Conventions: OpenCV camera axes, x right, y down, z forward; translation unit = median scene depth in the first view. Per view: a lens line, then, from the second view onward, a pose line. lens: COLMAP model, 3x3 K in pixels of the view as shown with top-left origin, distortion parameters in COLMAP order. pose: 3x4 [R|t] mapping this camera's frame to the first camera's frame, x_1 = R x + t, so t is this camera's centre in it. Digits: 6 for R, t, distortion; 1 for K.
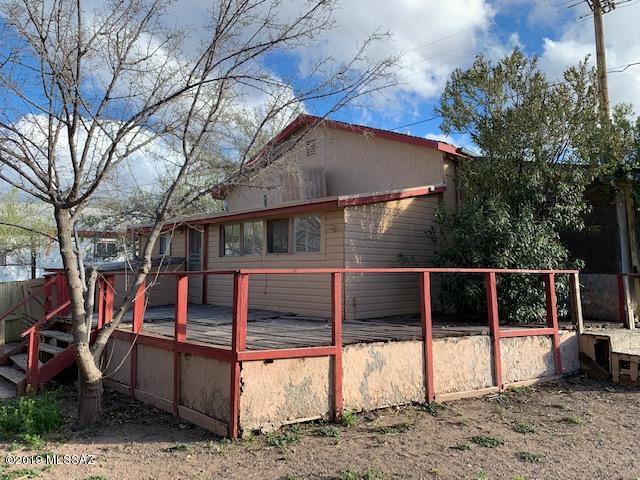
lens RADIAL K [[469.2, 0, 320.0], [0, 469.2, 240.0], [0, 0, 1]] dist [0.022110, -0.000613]
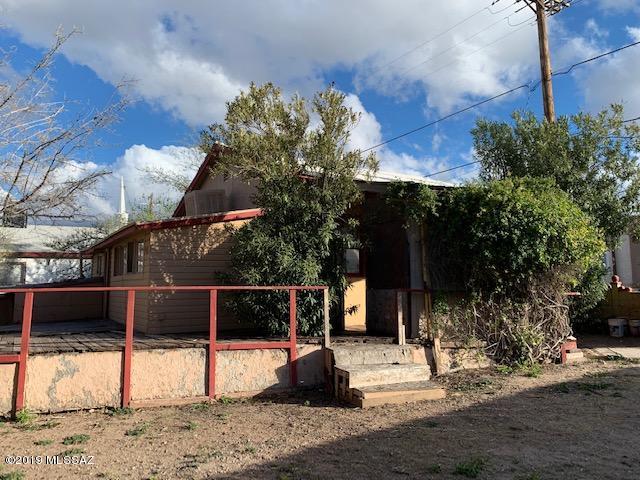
lens RADIAL K [[489.8, 0, 319.2], [0, 489.8, 227.2], [0, 0, 1]] dist [0.007589, -0.003474]
pose [[0.982683, -0.036045, -0.181755, 0.835466], [0.025310, 0.997814, -0.061046, 0.000590], [0.183558, 0.055388, 0.981447, -0.075642]]
